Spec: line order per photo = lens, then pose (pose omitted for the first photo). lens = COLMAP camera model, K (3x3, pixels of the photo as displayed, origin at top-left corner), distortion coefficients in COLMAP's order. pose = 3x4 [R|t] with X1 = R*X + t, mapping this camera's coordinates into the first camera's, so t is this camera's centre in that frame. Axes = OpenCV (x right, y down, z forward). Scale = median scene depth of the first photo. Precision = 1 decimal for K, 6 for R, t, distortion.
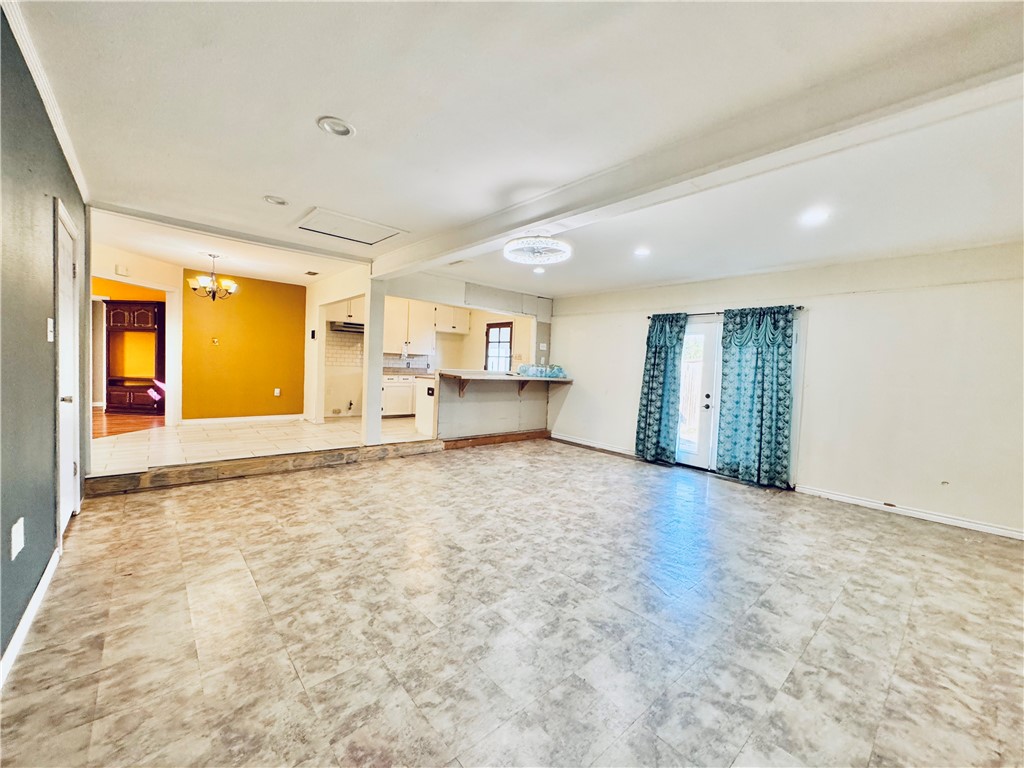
lens RADIAL K [[410.5, 0, 512.0], [0, 410.5, 384.0], [0, 0, 1]] dist [-0.007569, 0.000681]
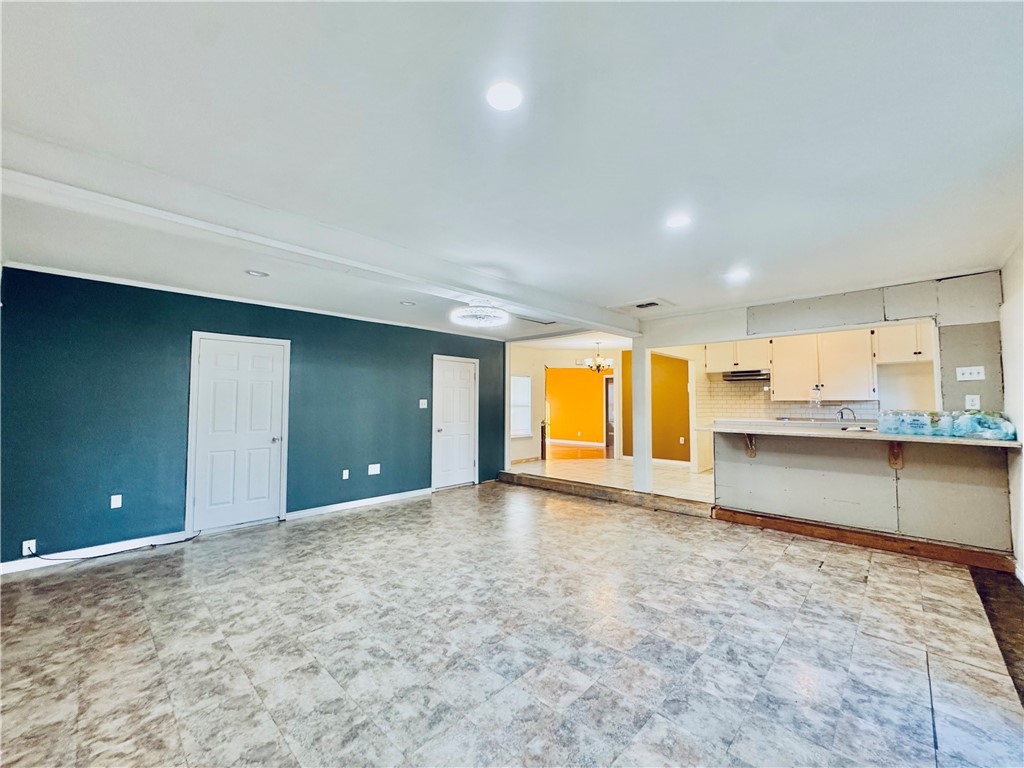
lens RADIAL K [[410.5, 0, 512.0], [0, 410.5, 384.0], [0, 0, 1]] dist [-0.007569, 0.000681]
pose [[0.078777, -0.087375, -0.993056, 1.212939], [-0.043121, 0.994921, -0.090960, -0.027135], [0.995959, 0.049987, 0.074610, 1.004201]]
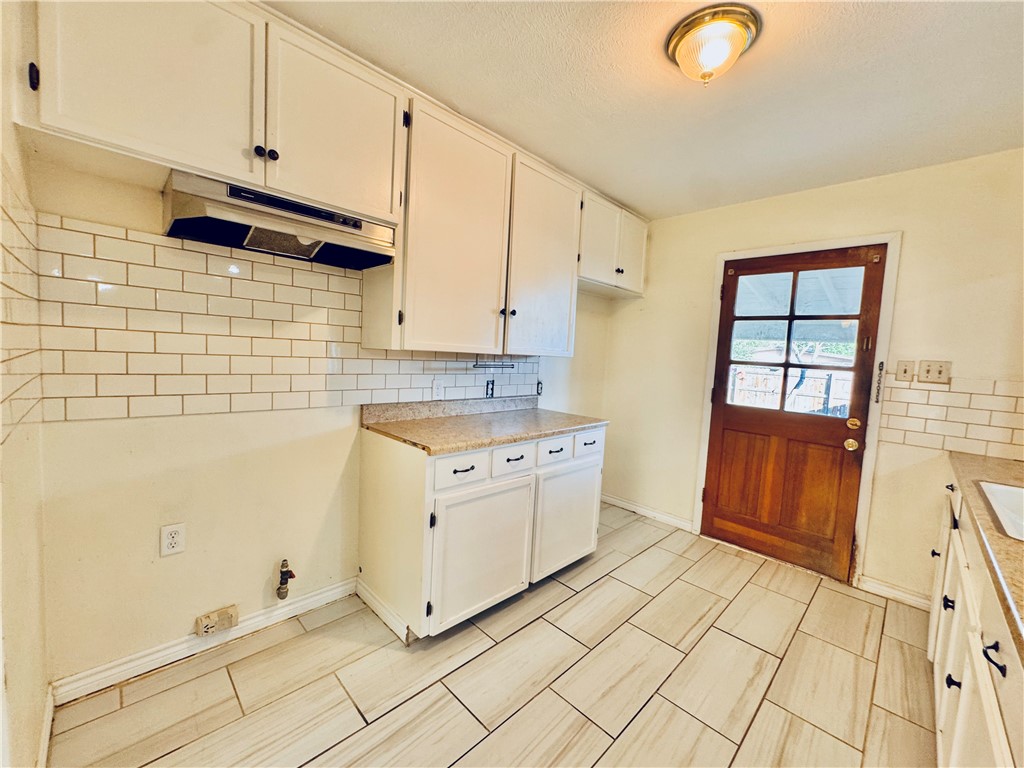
lens RADIAL K [[410.5, 0, 512.0], [0, 410.5, 384.0], [0, 0, 1]] dist [-0.007569, 0.000681]
pose [[0.998256, 0.007586, 0.058544, -0.715398], [-0.009546, 0.999401, 0.033266, -0.168600], [-0.058256, -0.033767, 0.997730, 1.958376]]
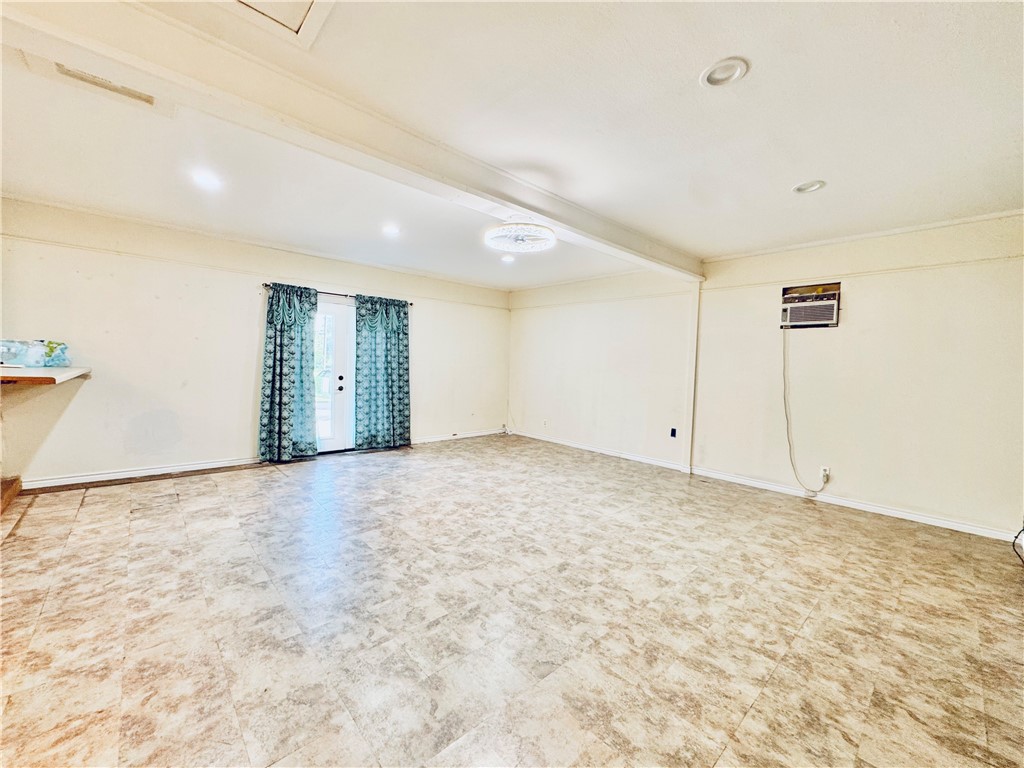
lens RADIAL K [[410.5, 0, 512.0], [0, 410.5, 384.0], [0, 0, 1]] dist [-0.007569, 0.000681]
pose [[-0.013739, -0.094203, 0.995458, -0.911348], [0.013579, 0.995443, 0.094389, -0.077158], [-0.999813, 0.014814, -0.012398, 1.027002]]
